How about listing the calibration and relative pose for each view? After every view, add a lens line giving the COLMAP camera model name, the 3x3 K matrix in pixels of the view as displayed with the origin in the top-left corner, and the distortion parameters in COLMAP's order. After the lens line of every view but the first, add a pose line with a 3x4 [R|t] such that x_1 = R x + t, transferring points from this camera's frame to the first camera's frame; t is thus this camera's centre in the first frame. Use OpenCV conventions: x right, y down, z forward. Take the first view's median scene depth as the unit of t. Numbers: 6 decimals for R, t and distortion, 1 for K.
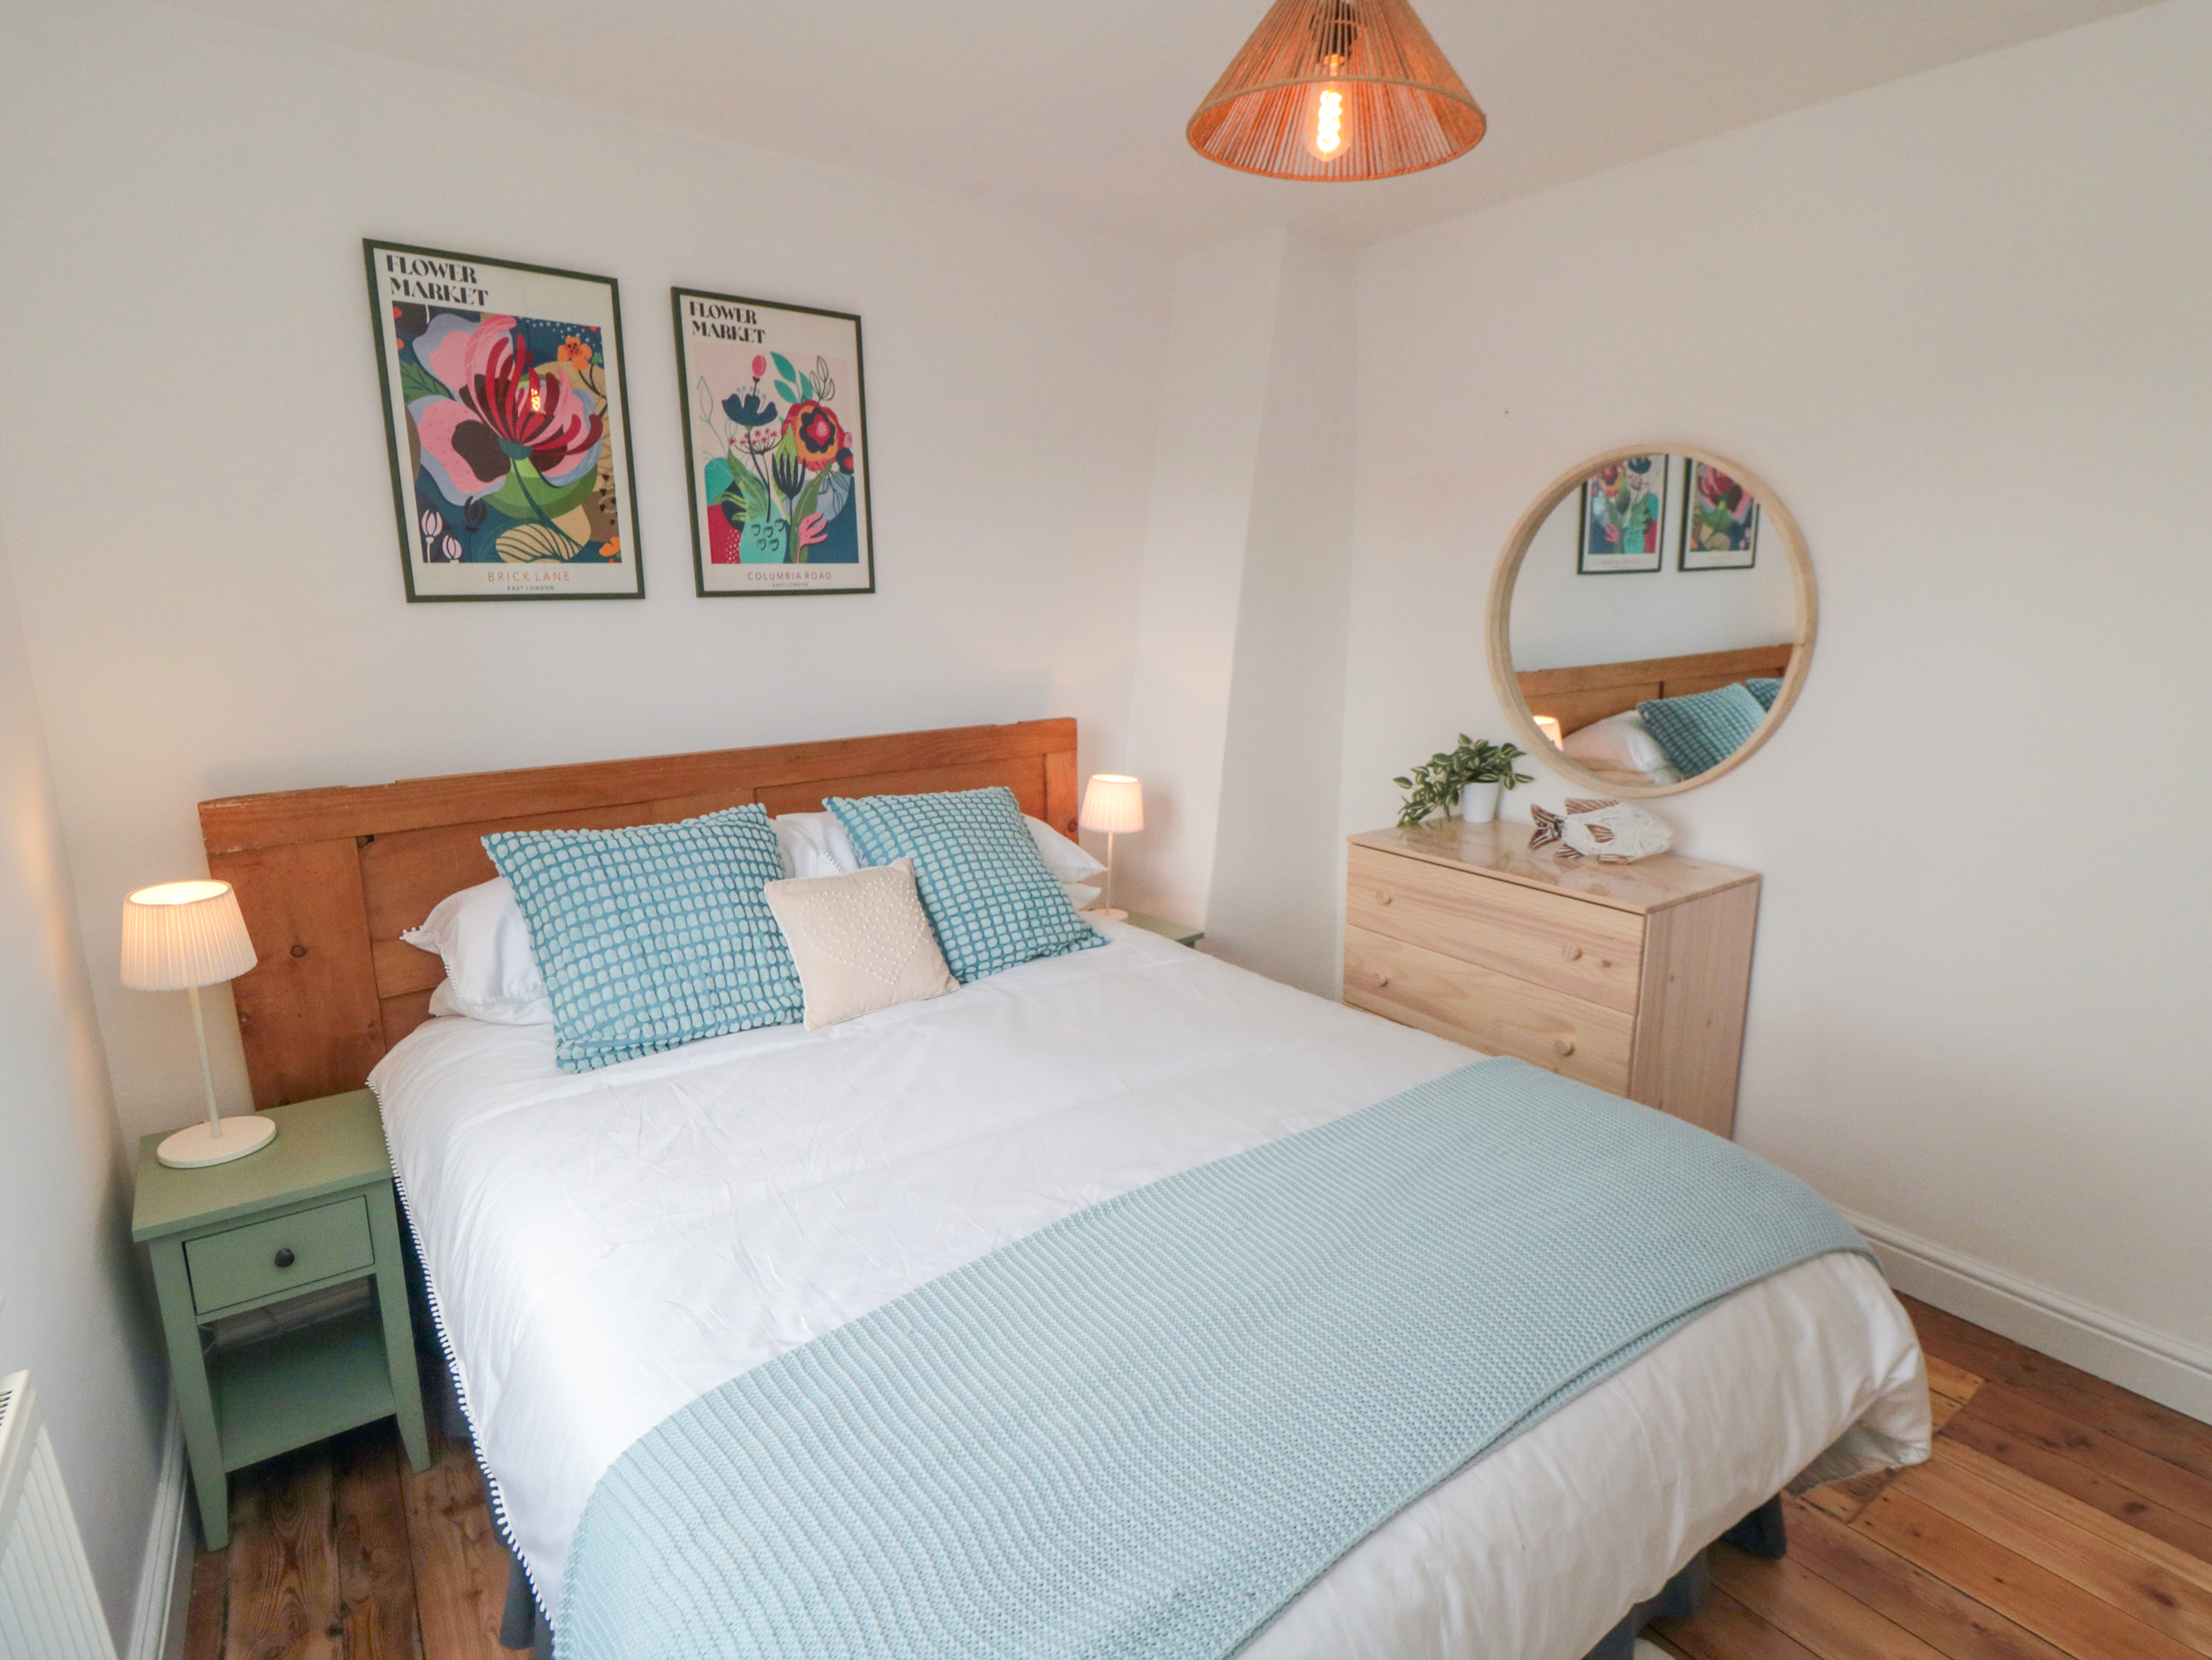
lens RADIAL K [[1156.3, 0, 1137.9], [0, 1156.3, 822.9], [0, 0, 1]] dist [0.001887, -0.015752]
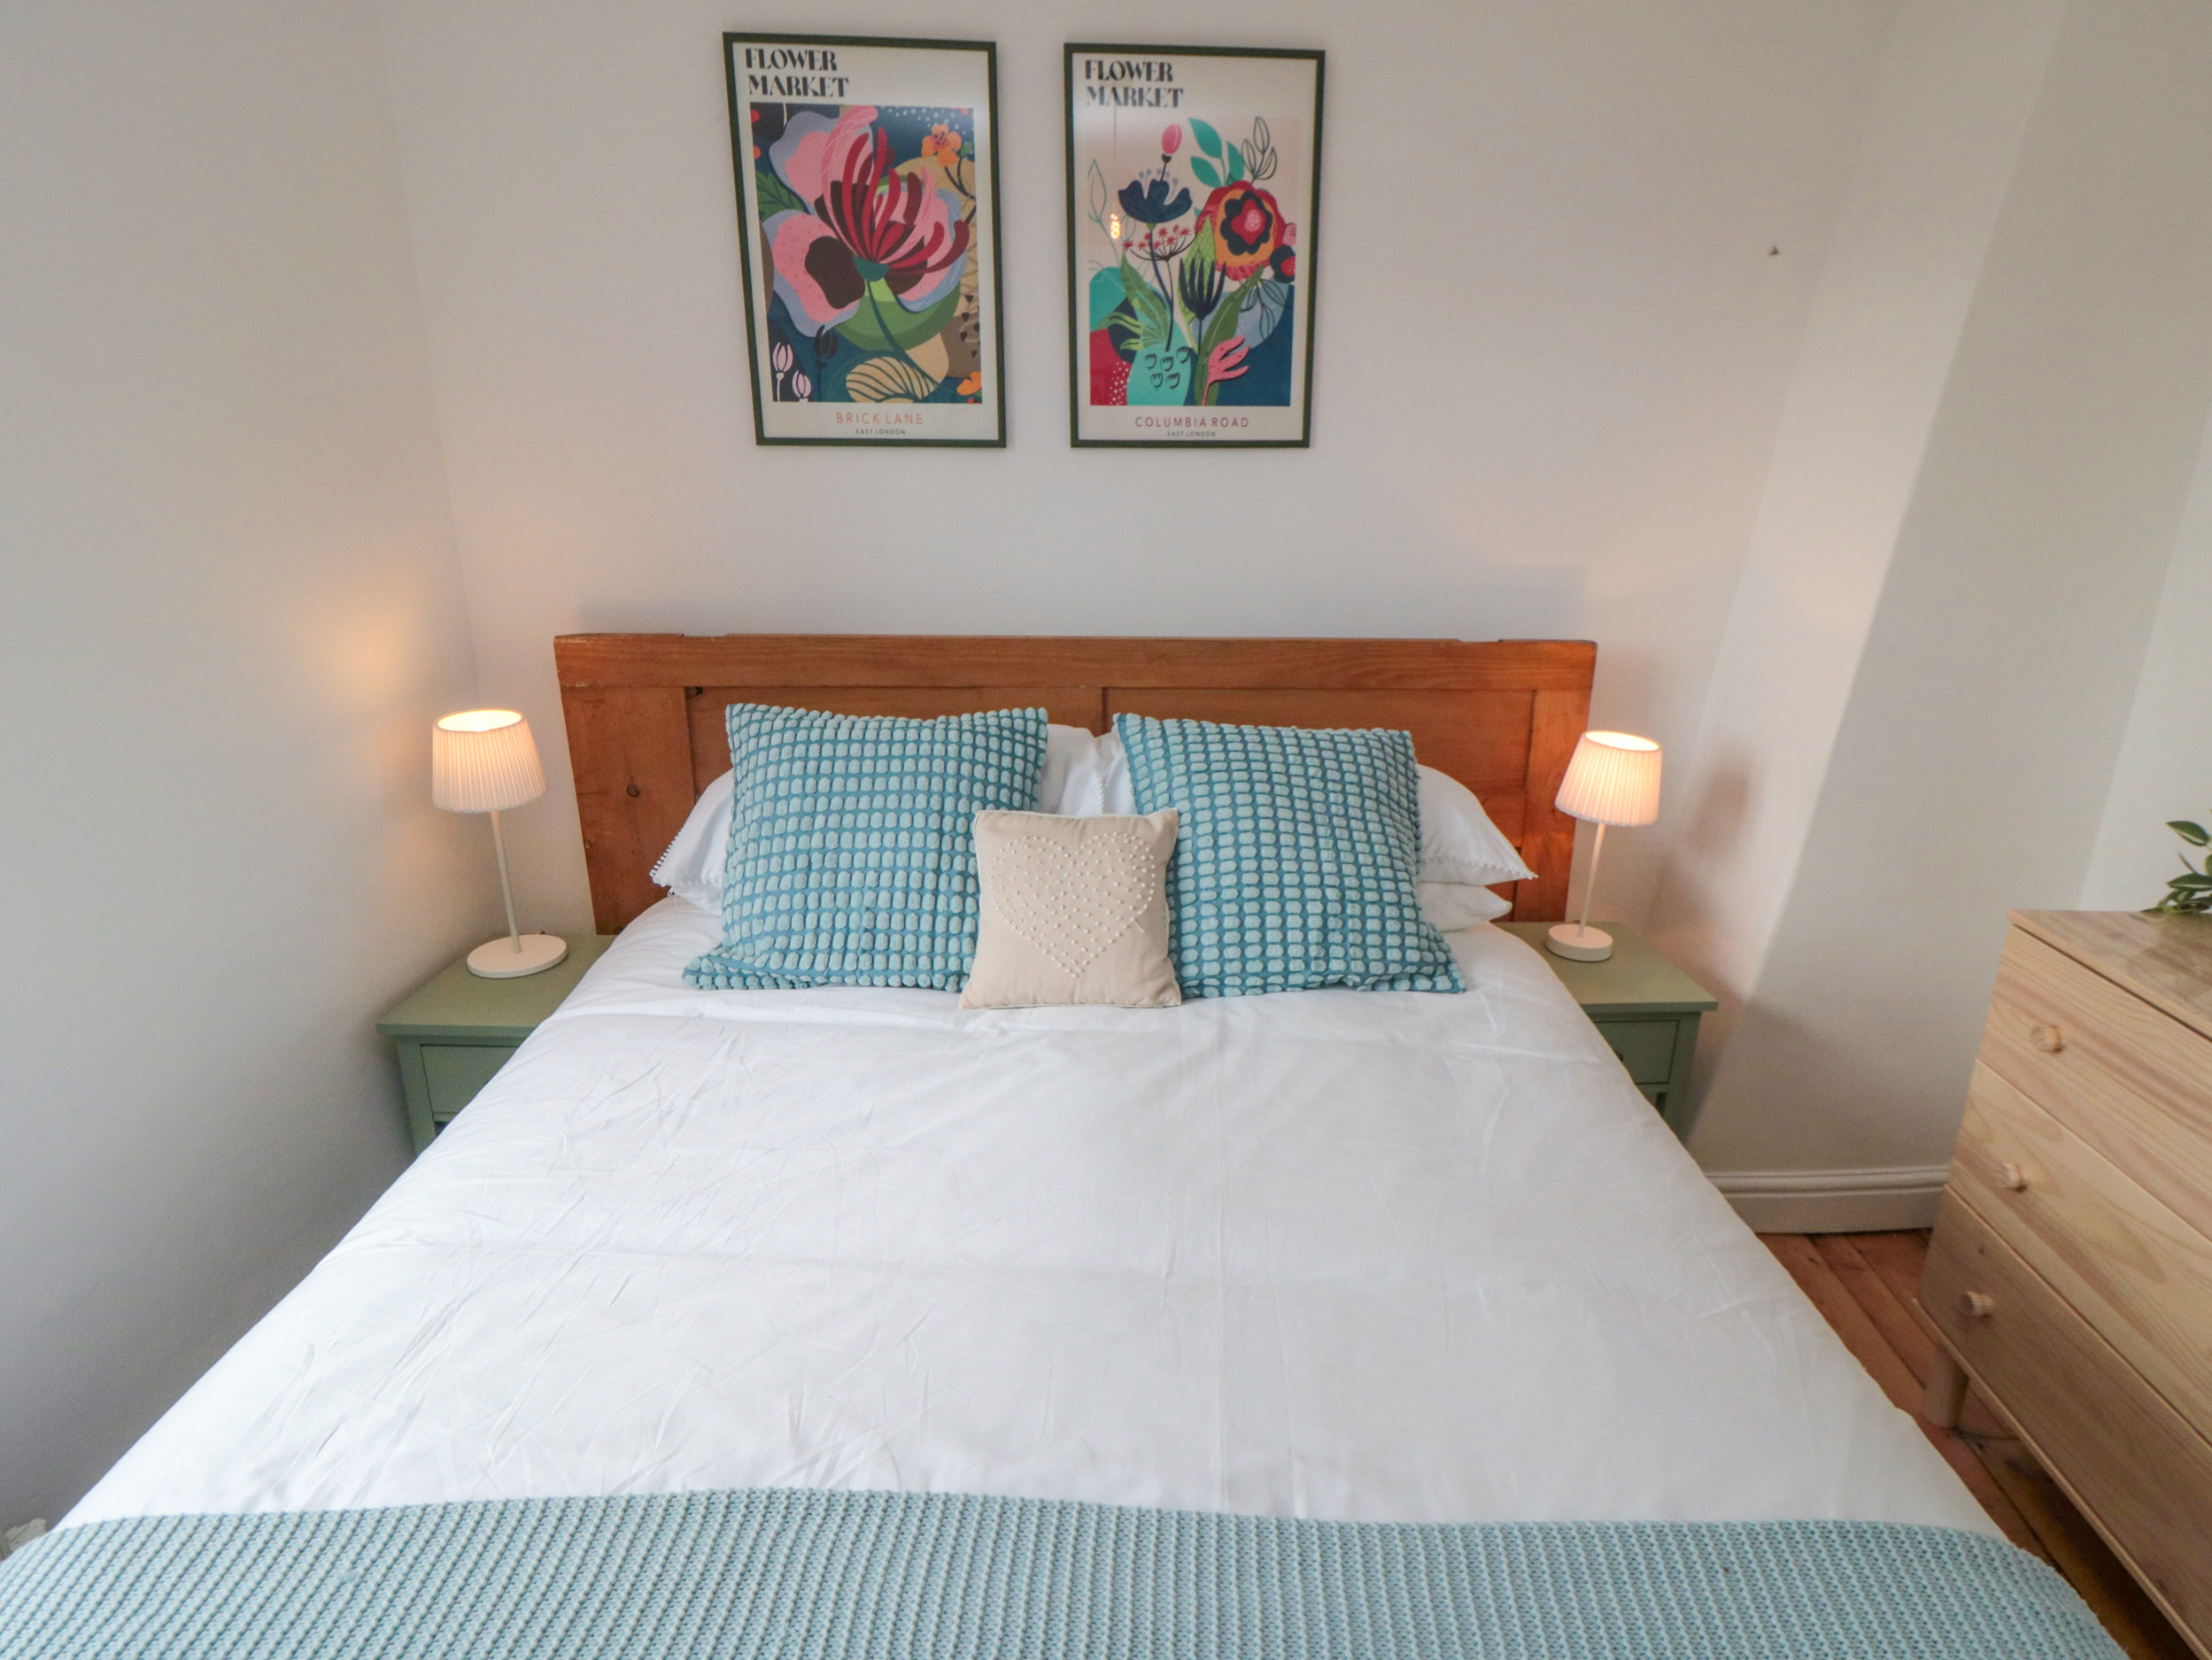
lens RADIAL K [[1200.1, 0, 1133.4], [0, 1200.1, 821.0], [0, 0, 1]] dist [0.004873, -0.016214]
pose [[0.787226, 0.192364, -0.585893, 0.222866], [-0.139486, 0.981023, 0.134678, -0.060608], [0.600681, -0.024298, 0.799119, 0.367572]]
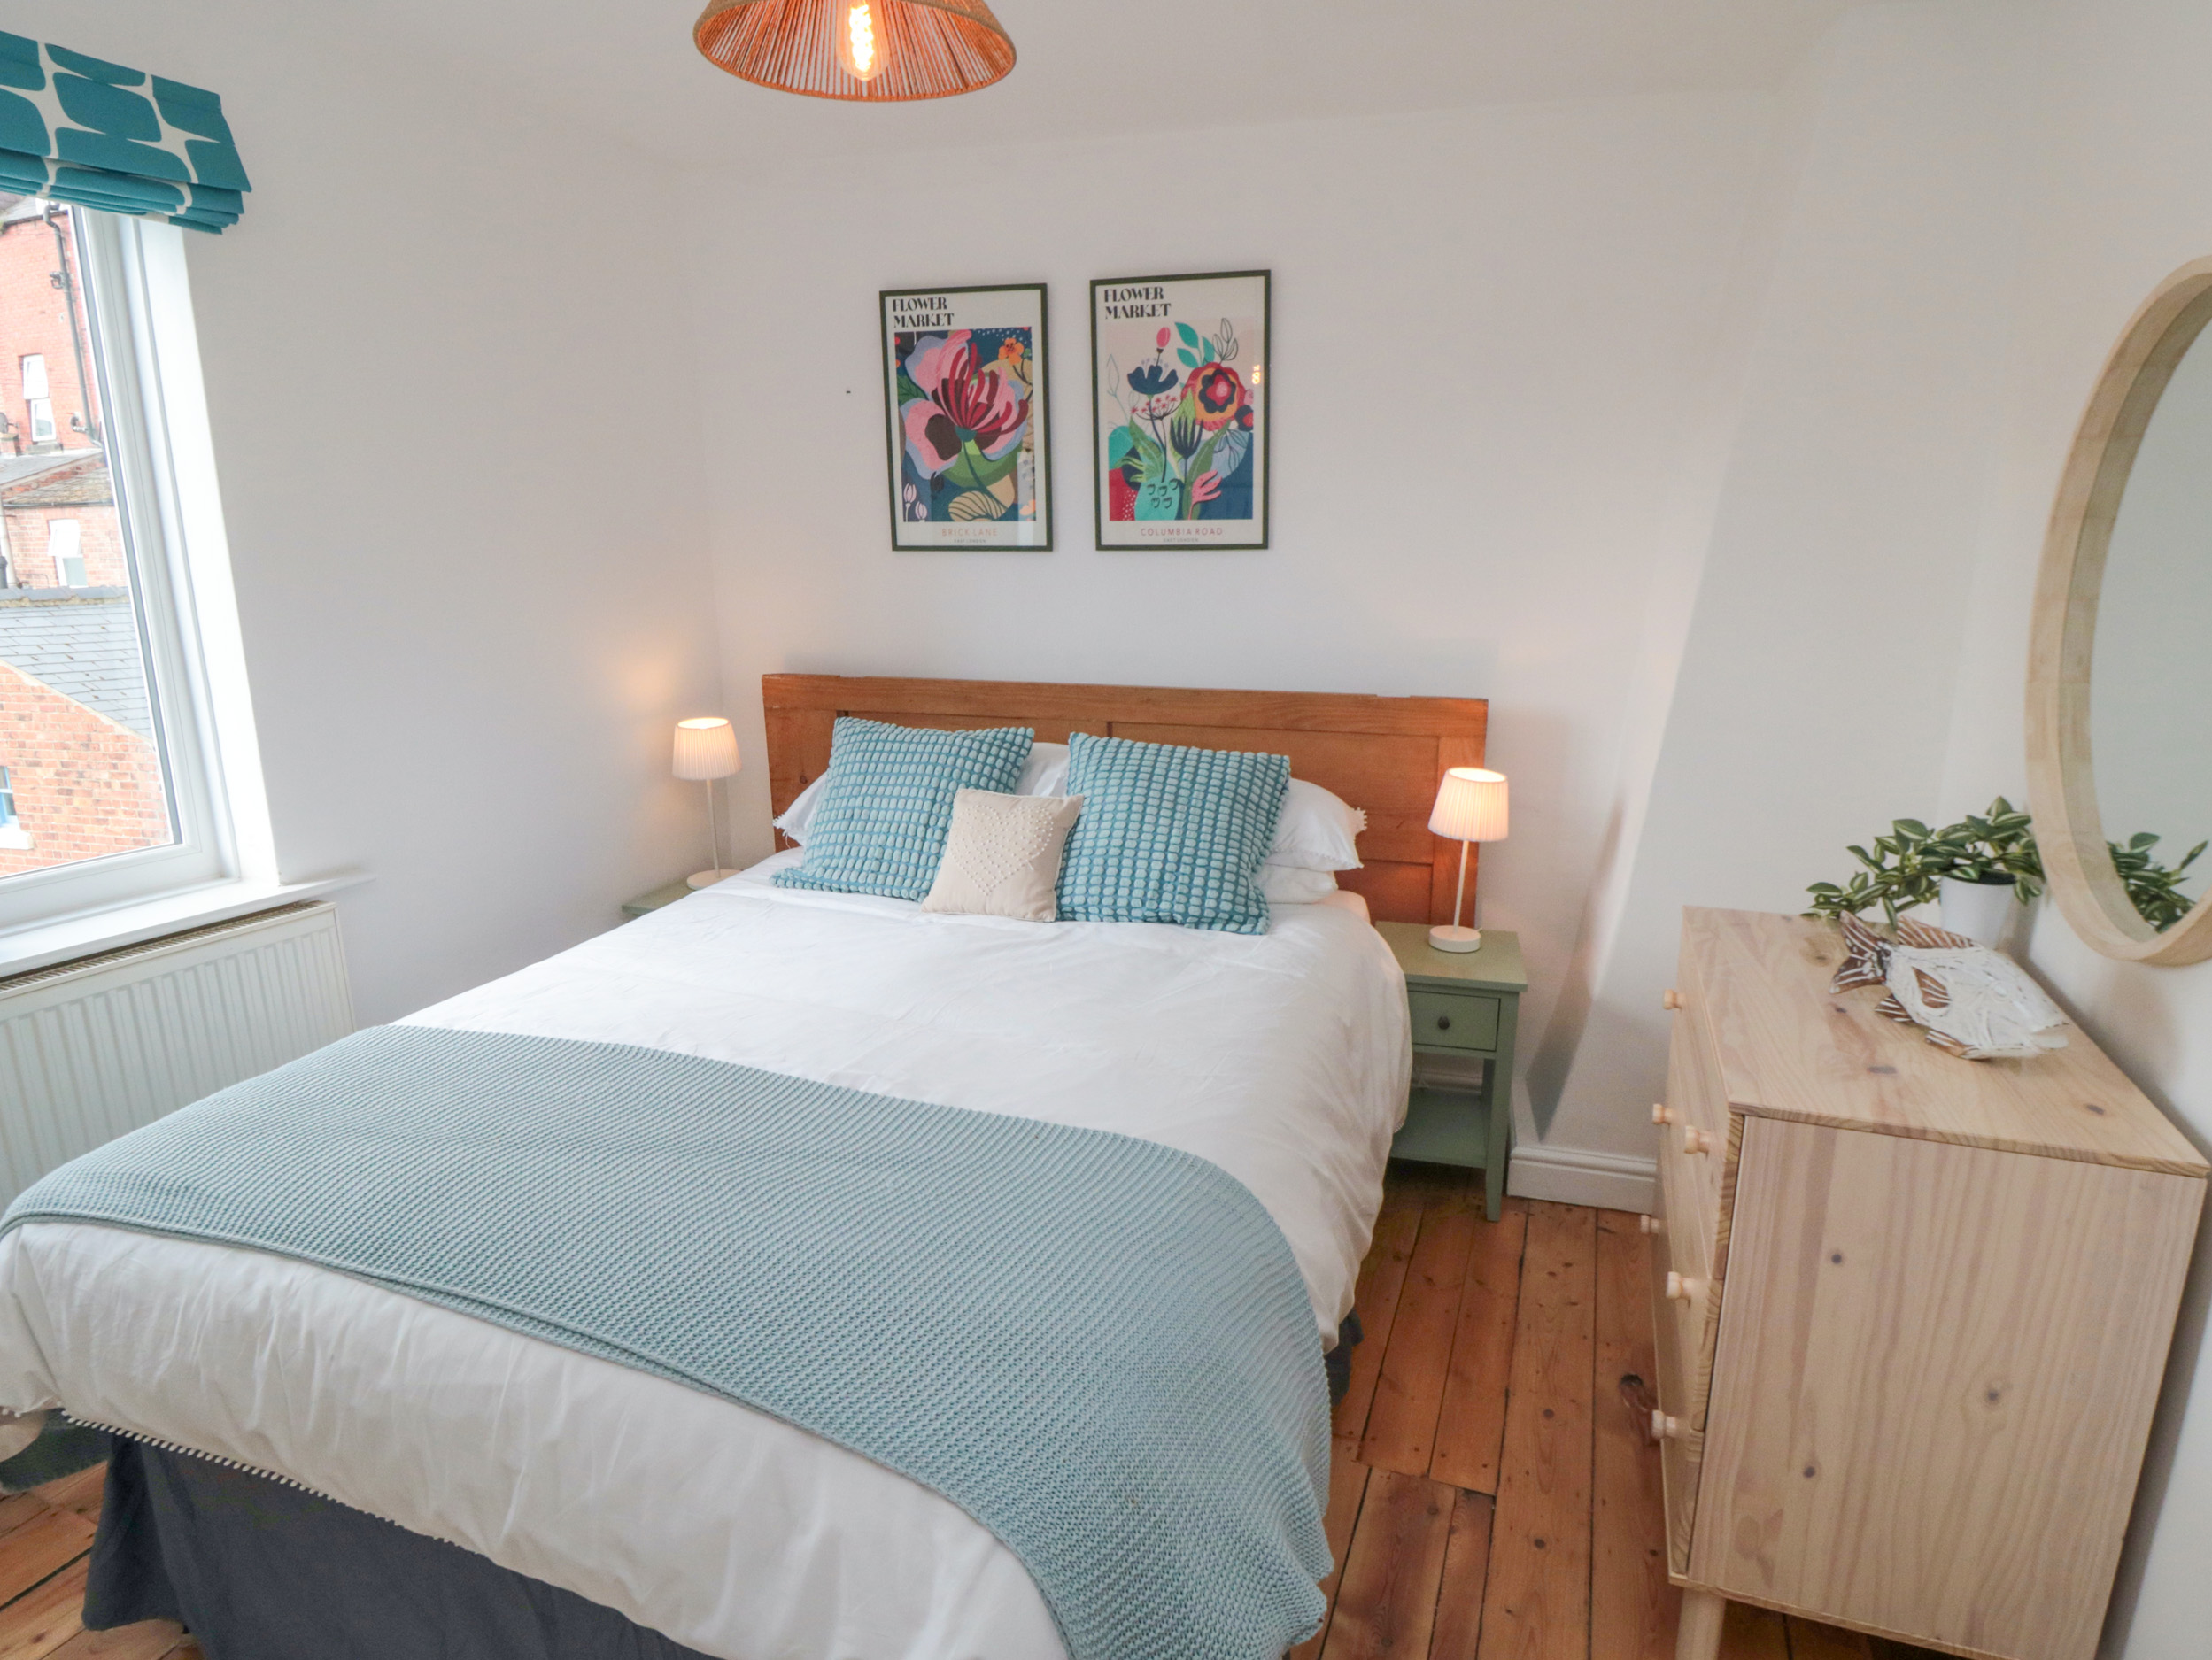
lens RADIAL K [[1200.1, 0, 1133.4], [0, 1200.1, 821.0], [0, 0, 1]] dist [0.004873, -0.016214]
pose [[0.558426, 0.188188, -0.807927, 0.711081], [-0.174418, 0.978793, 0.107433, -0.072313], [0.811011, 0.080924, 0.579407, 0.390829]]
